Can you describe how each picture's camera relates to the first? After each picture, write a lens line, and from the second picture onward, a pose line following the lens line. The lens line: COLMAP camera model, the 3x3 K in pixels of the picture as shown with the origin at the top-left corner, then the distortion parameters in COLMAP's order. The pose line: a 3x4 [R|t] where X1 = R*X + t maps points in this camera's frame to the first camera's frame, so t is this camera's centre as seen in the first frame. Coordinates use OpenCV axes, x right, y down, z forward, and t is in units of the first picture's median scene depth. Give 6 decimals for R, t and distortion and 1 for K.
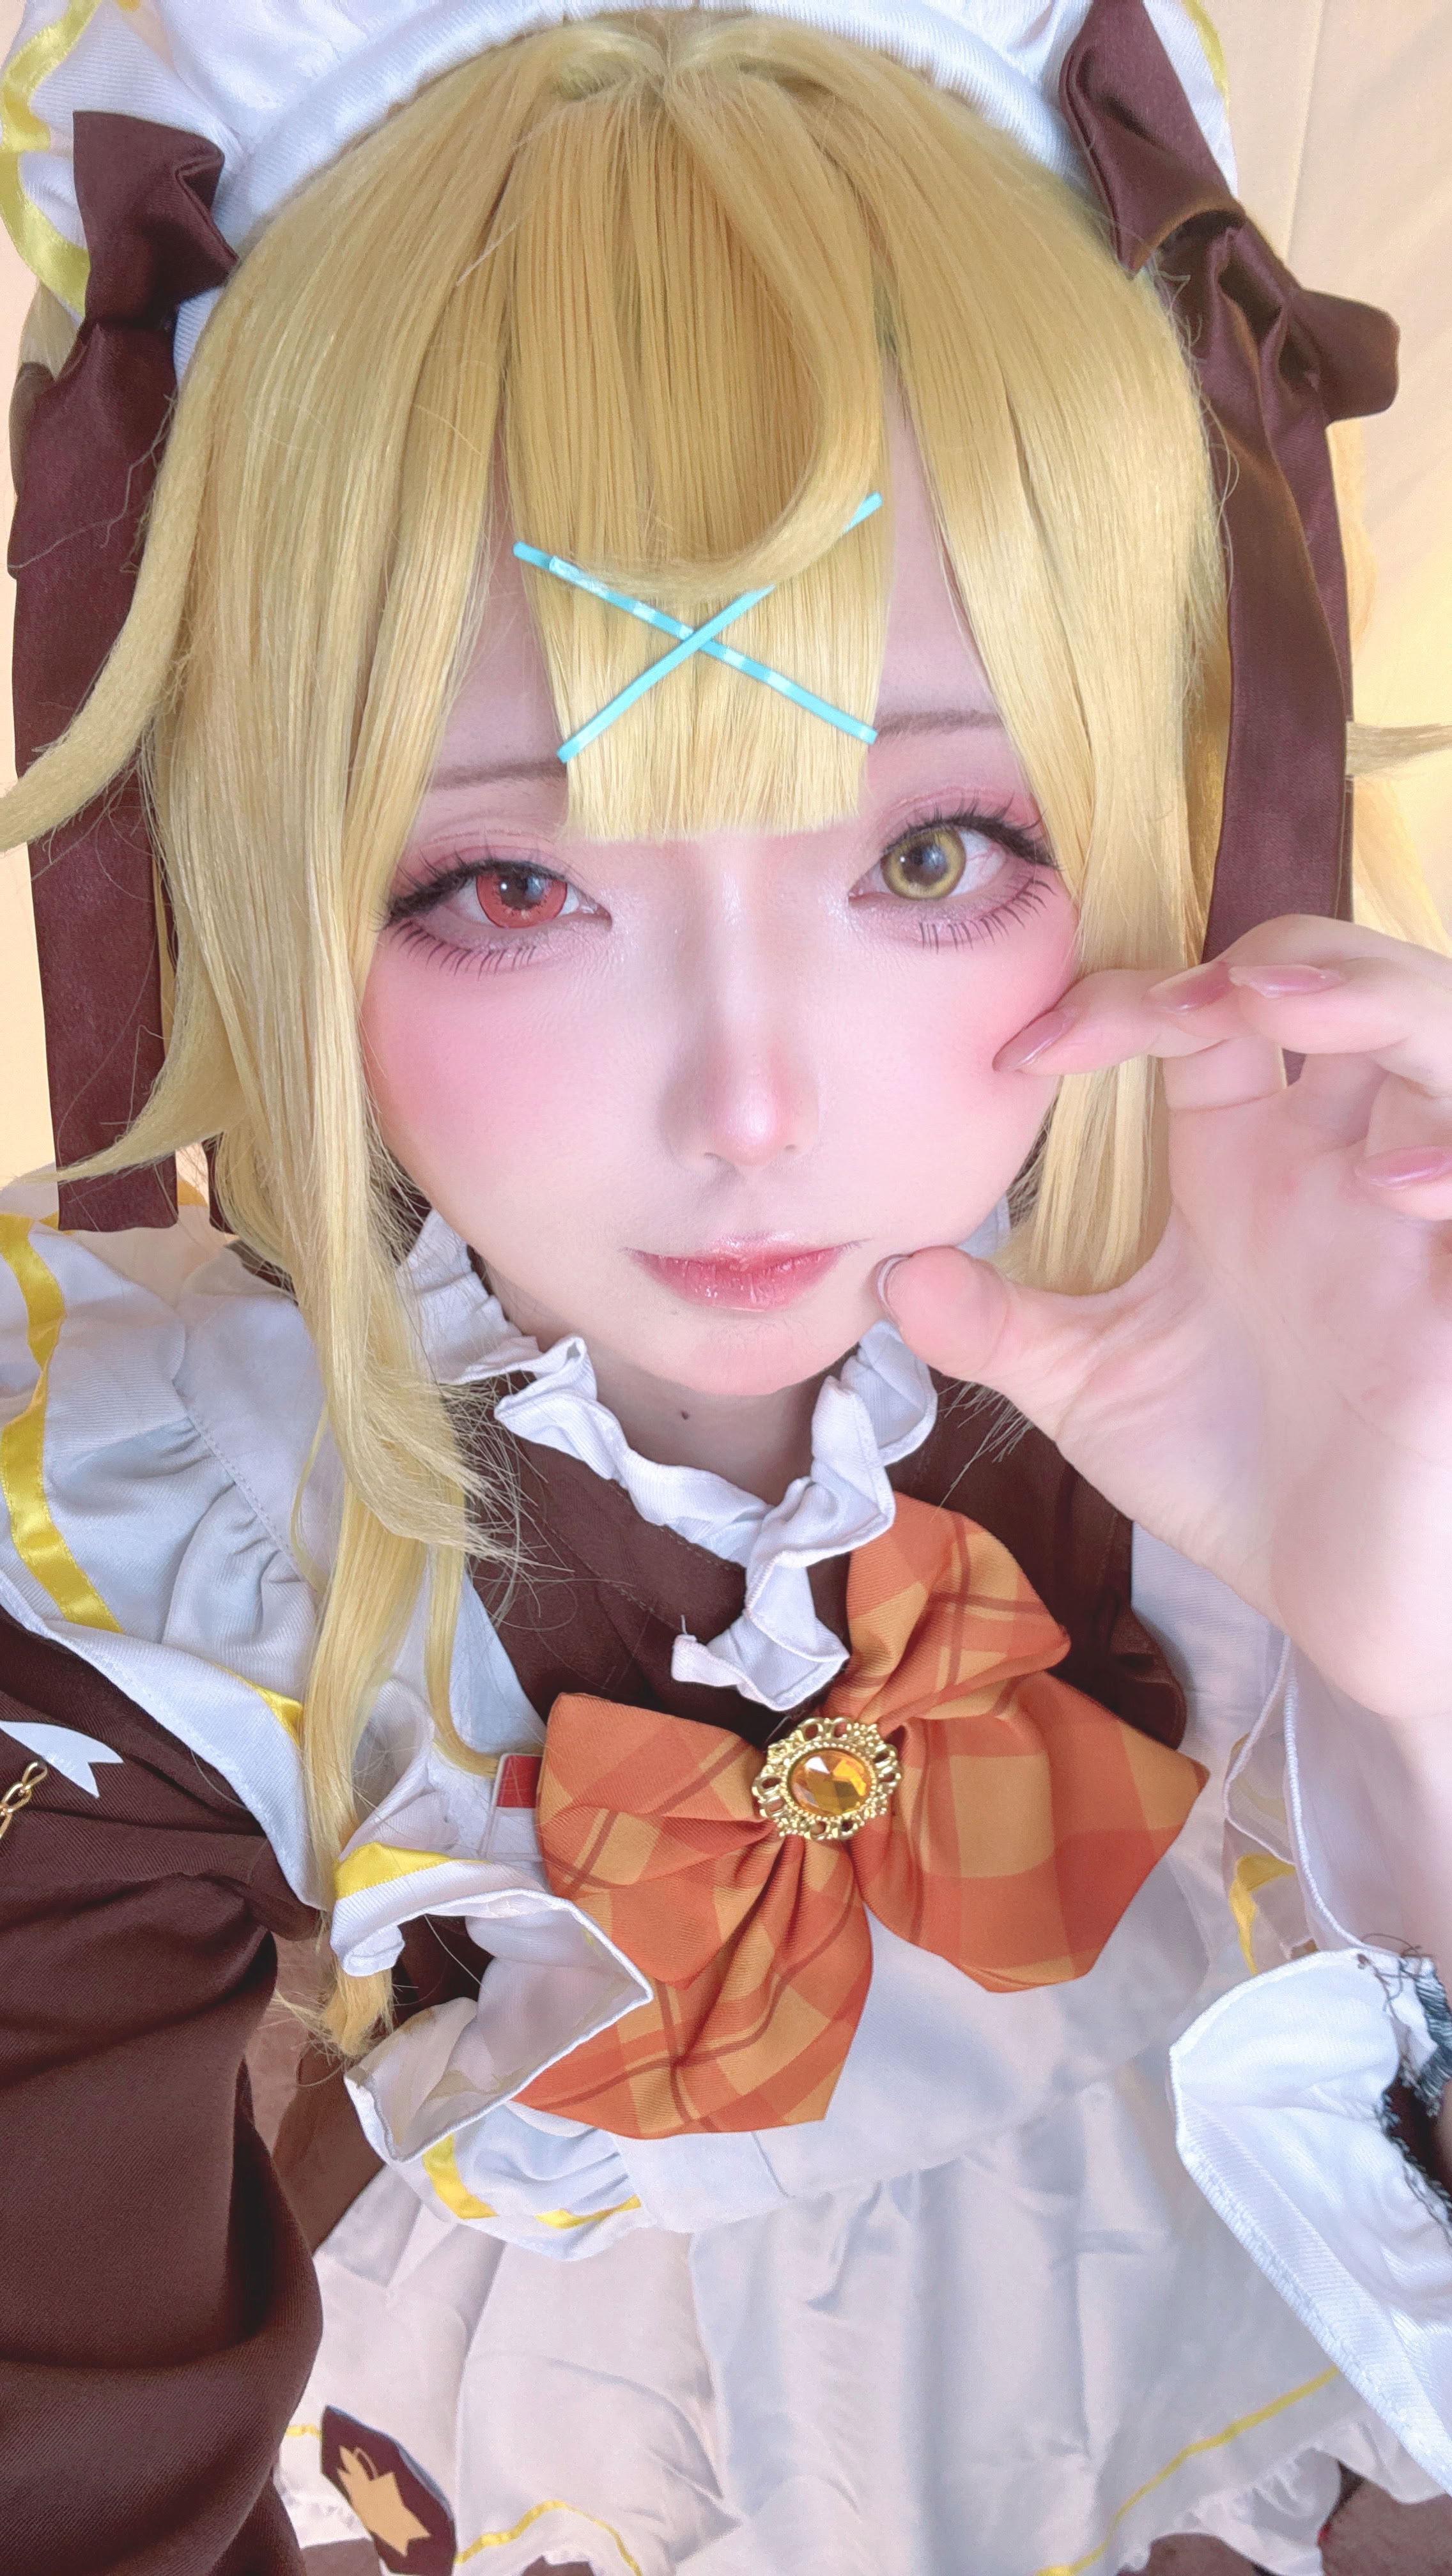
lens RADIAL K [[1666.7, 0, 728.2], [0, 1666.7, 1270.1], [0, 0, 1]] dist [-0.006933, -0.009881]
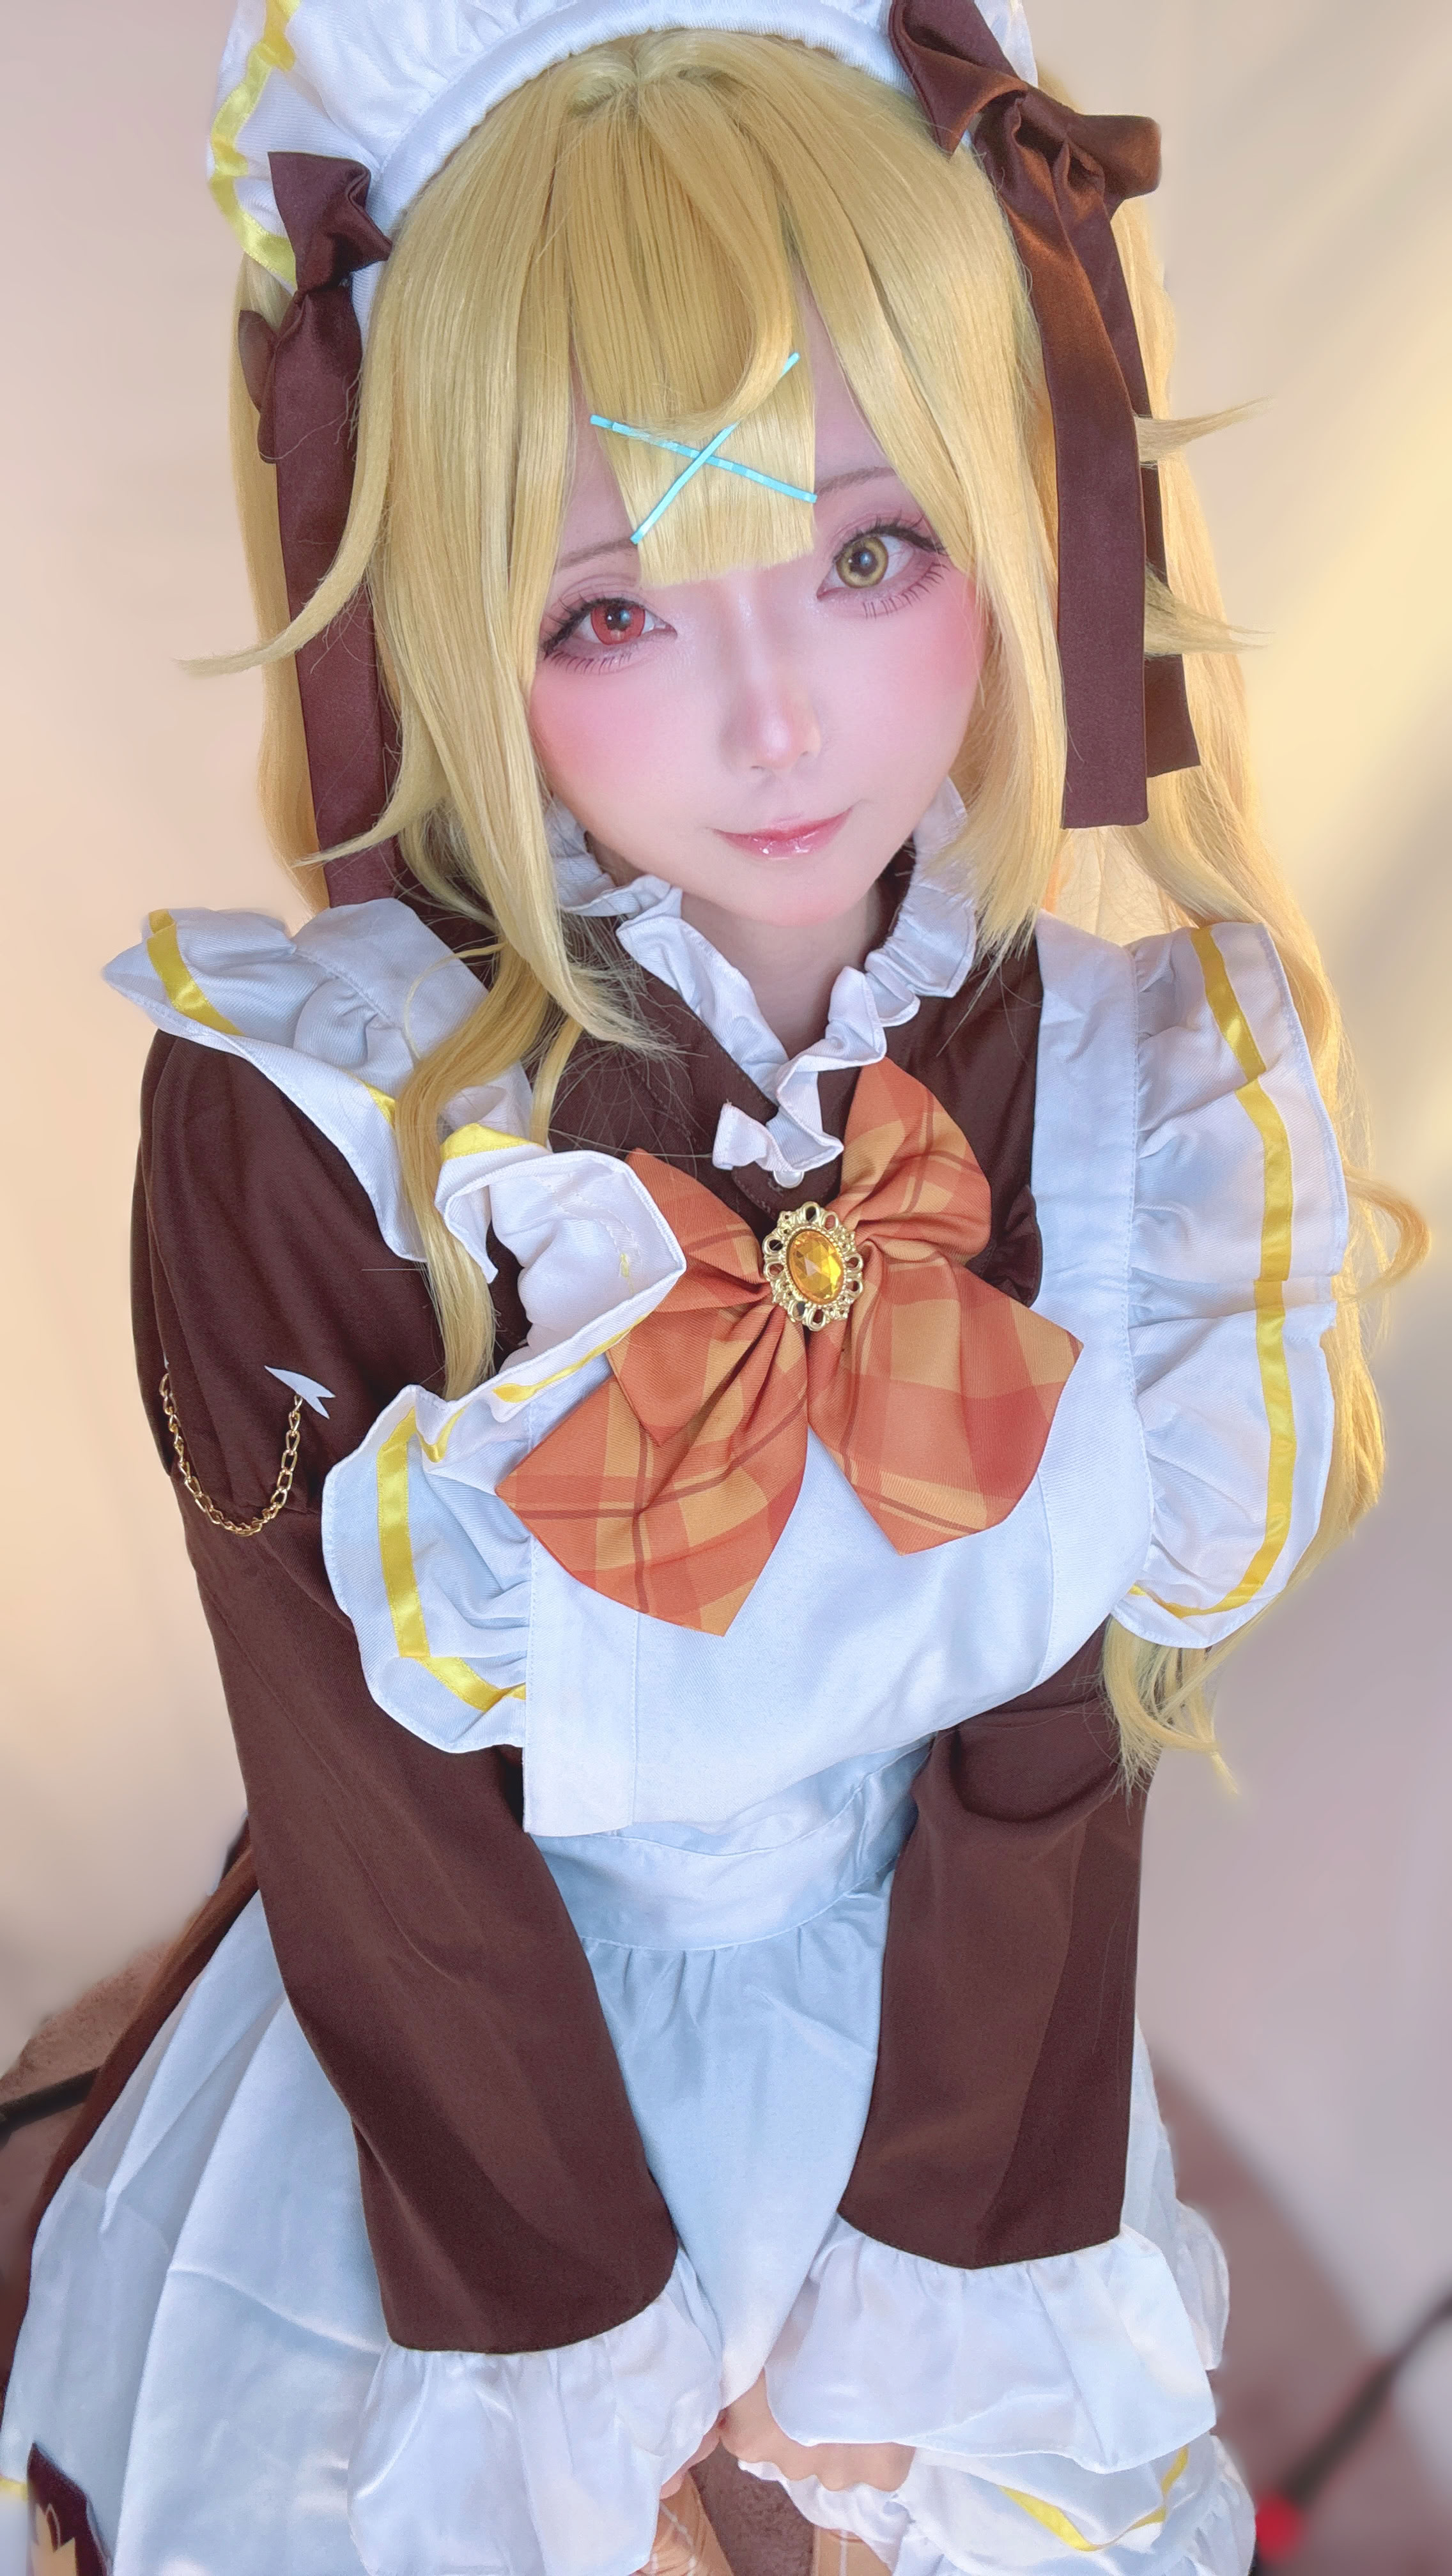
lens RADIAL K [[1696.1, 0, 711.0], [0, 1696.1, 1307.1], [0, 0, 1]] dist [-0.034141, -0.014160]
pose [[0.988797, -0.112949, -0.097586, 0.053793], [0.129503, 0.974249, 0.184574, 0.142194], [0.074226, -0.195144, 0.977962, -0.778334]]
